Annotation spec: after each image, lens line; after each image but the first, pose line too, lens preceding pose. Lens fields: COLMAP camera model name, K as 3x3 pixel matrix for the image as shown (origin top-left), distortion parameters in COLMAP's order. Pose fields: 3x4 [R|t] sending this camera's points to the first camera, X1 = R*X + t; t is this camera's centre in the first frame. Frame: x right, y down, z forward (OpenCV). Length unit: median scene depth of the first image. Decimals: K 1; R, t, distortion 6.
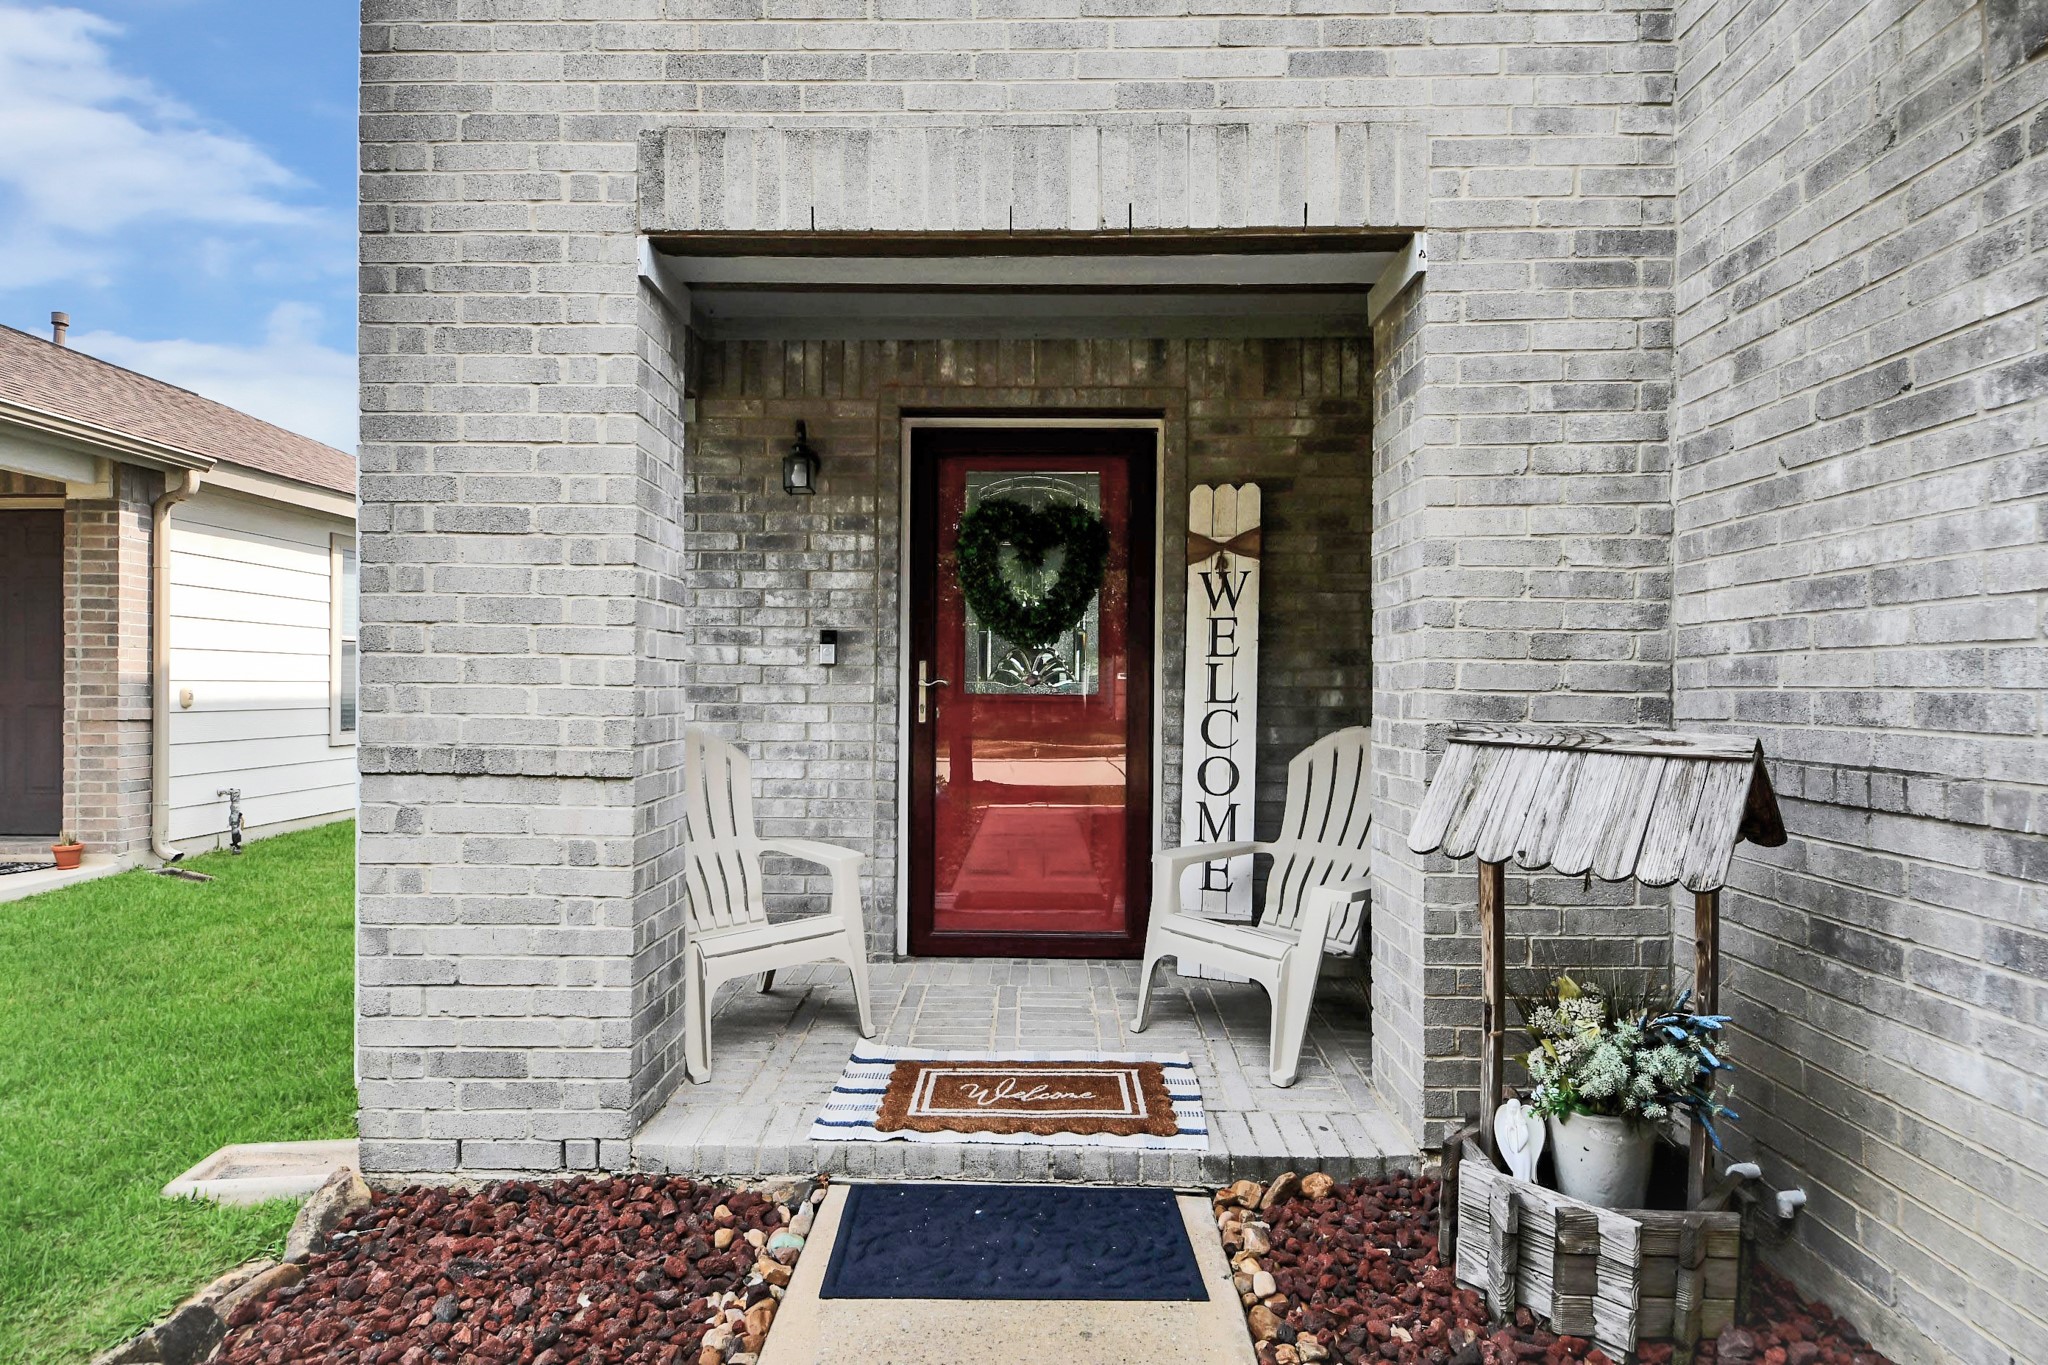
lens RADIAL K [[1143.7, 0, 1024.8], [0, 1143.7, 688.3], [0, 0, 1]] dist [0.007904, -0.000188]
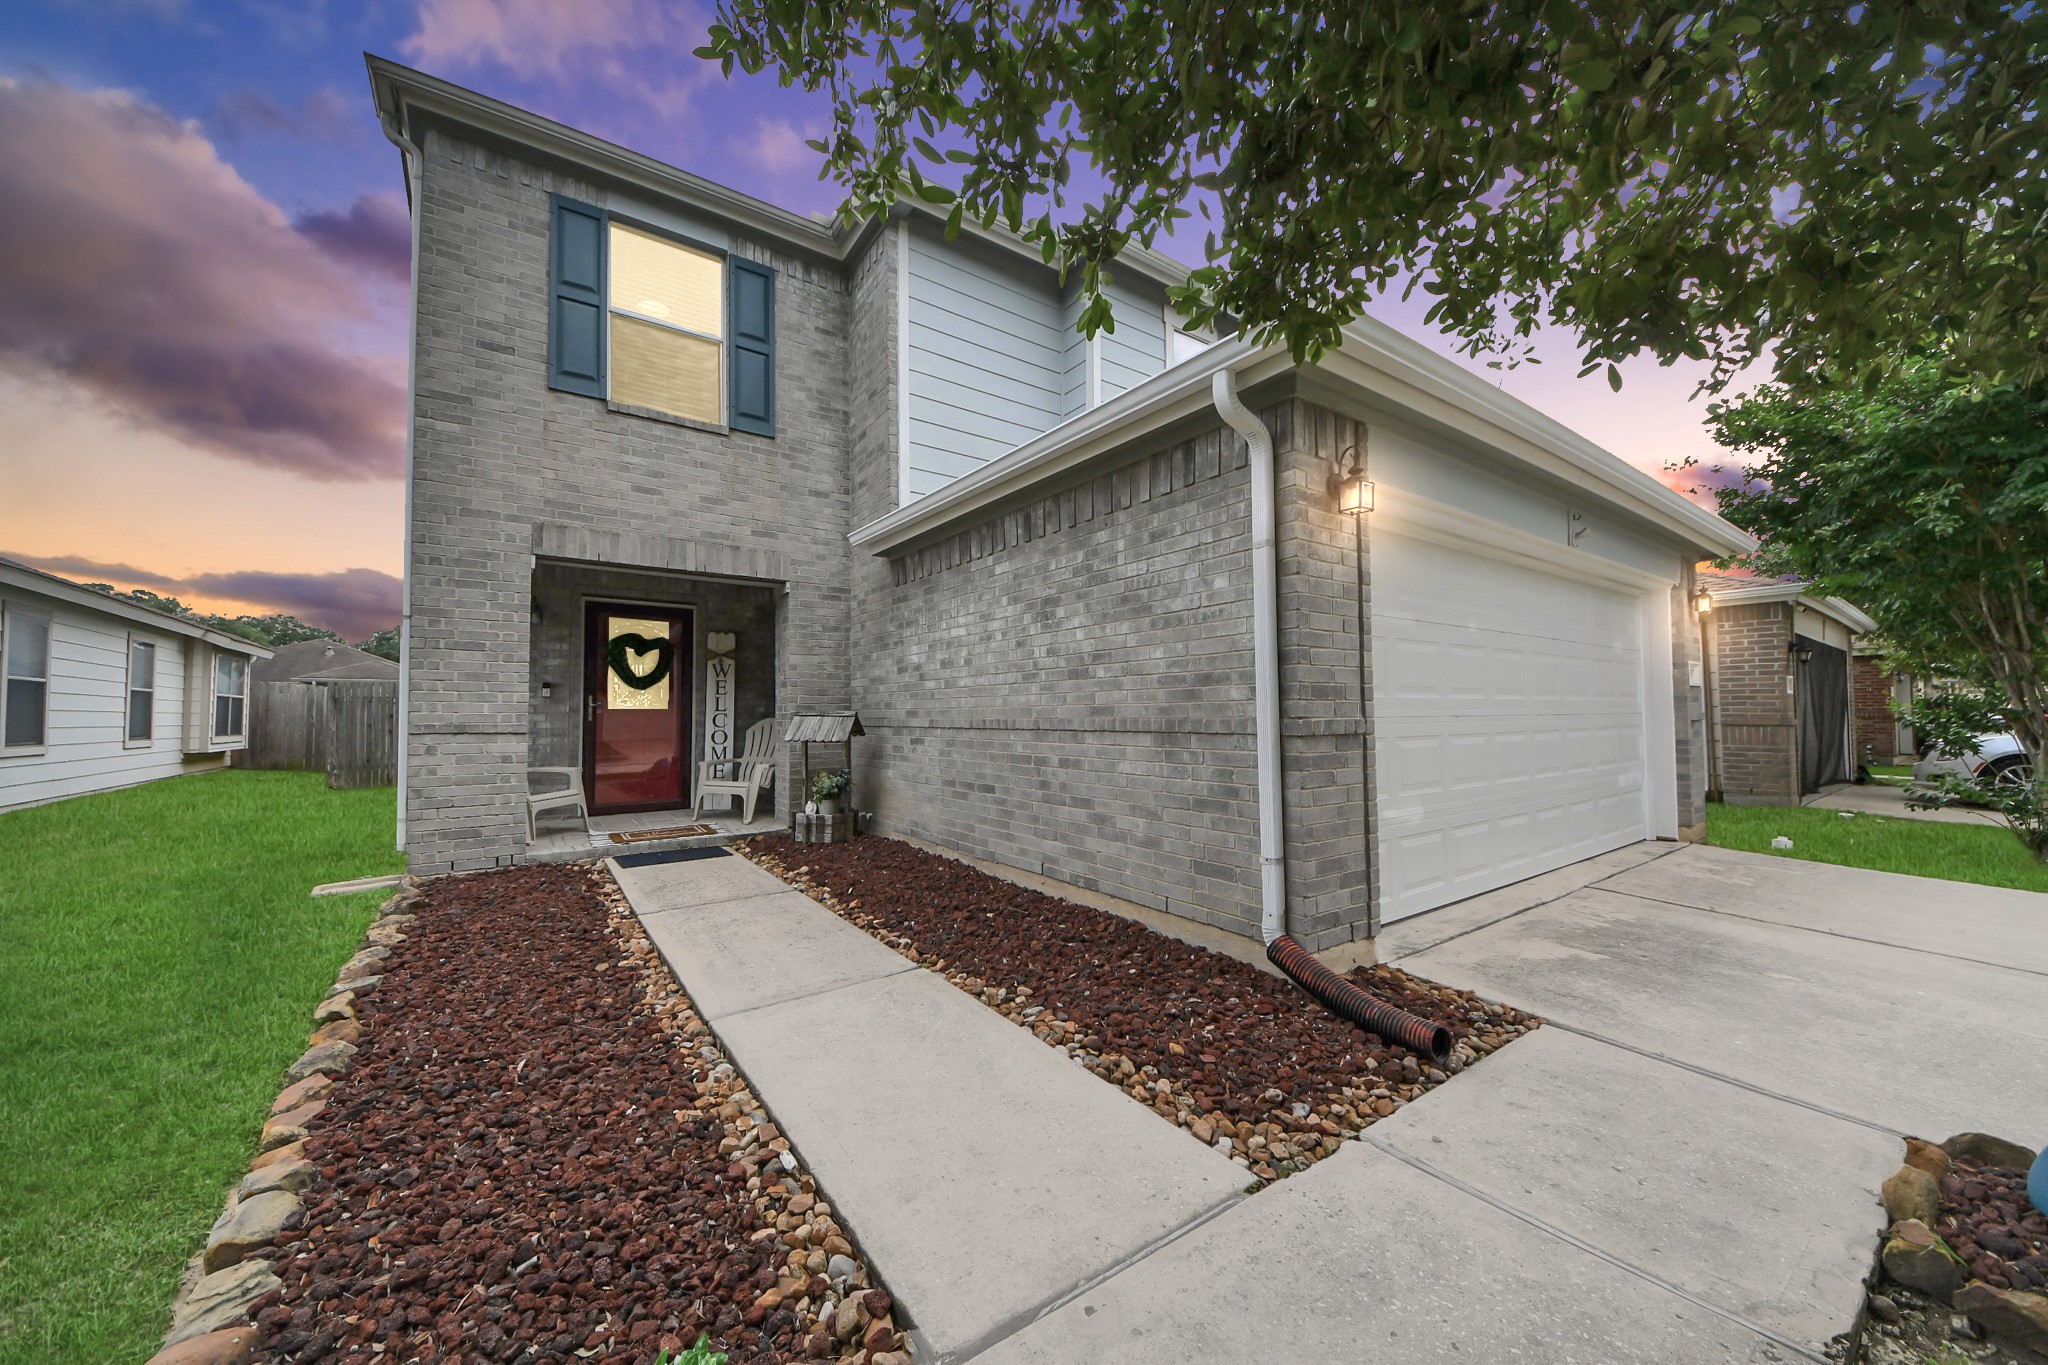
lens RADIAL K [[748.0, 0, 1029.7], [0, 748.0, 693.1], [0, 0, 1]] dist [0.002587, -0.003943]
pose [[0.812302, 0.007031, 0.583194, -0.418076], [0.011780, 0.999526, -0.028459, 0.044608], [-0.583117, 0.029988, 0.811834, -1.377490]]
